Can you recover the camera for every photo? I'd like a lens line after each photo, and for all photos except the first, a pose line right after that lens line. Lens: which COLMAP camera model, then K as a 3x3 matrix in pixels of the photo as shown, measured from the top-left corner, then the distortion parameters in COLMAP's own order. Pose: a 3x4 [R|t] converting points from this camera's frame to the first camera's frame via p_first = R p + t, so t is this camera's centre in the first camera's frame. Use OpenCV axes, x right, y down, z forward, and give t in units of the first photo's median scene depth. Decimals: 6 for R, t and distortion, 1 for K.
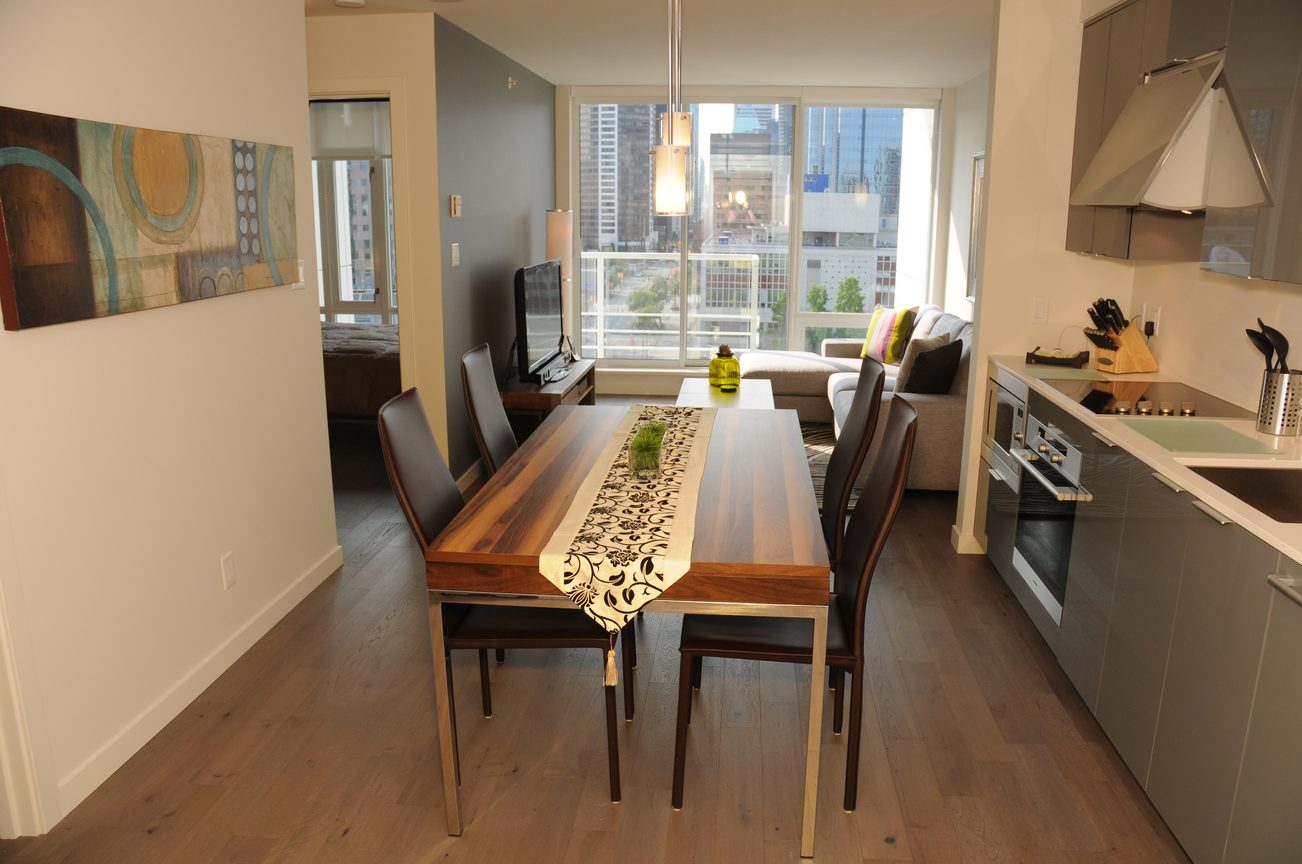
lens RADIAL K [[967.7, 0, 670.0], [0, 967.7, 475.2], [0, 0, 1]] dist [-0.153350, 0.112987]
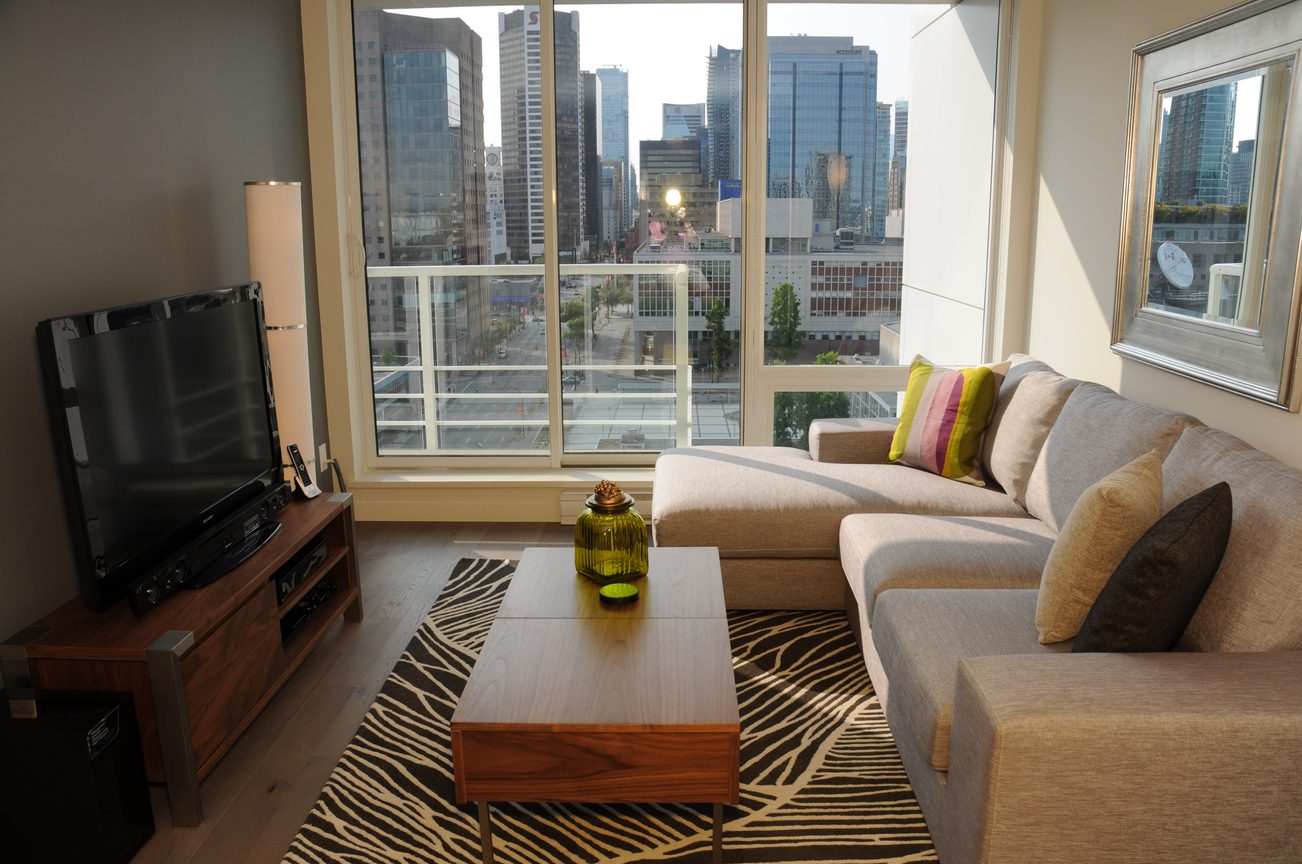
lens RADIAL K [[967.7, 0, 653.1], [0, 967.7, 470.9], [0, 0, 1]] dist [-0.153350, 0.112987]
pose [[0.998569, -0.026905, 0.046228, 0.093645], [0.027512, 0.999543, -0.012544, -0.221686], [-0.045869, 0.013797, 0.998852, 0.955117]]
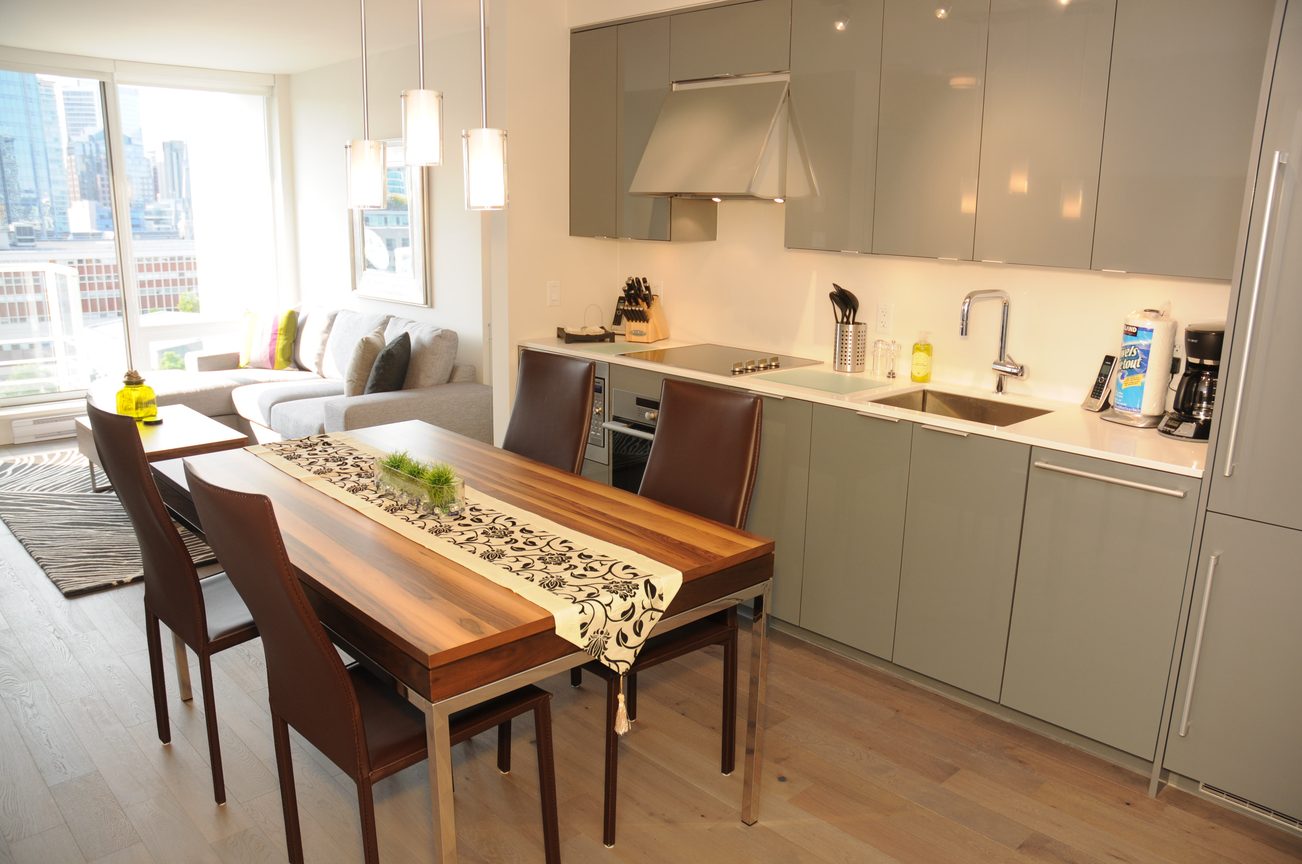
lens RADIAL K [[967.7, 0, 670.1], [0, 967.7, 462.4], [0, 0, 1]] dist [-0.153350, 0.112987]
pose [[0.660310, -0.185912, 0.727618, -0.385083], [0.188719, 0.978861, 0.078845, -0.054713], [-0.726895, 0.085253, 0.681437, 0.205190]]
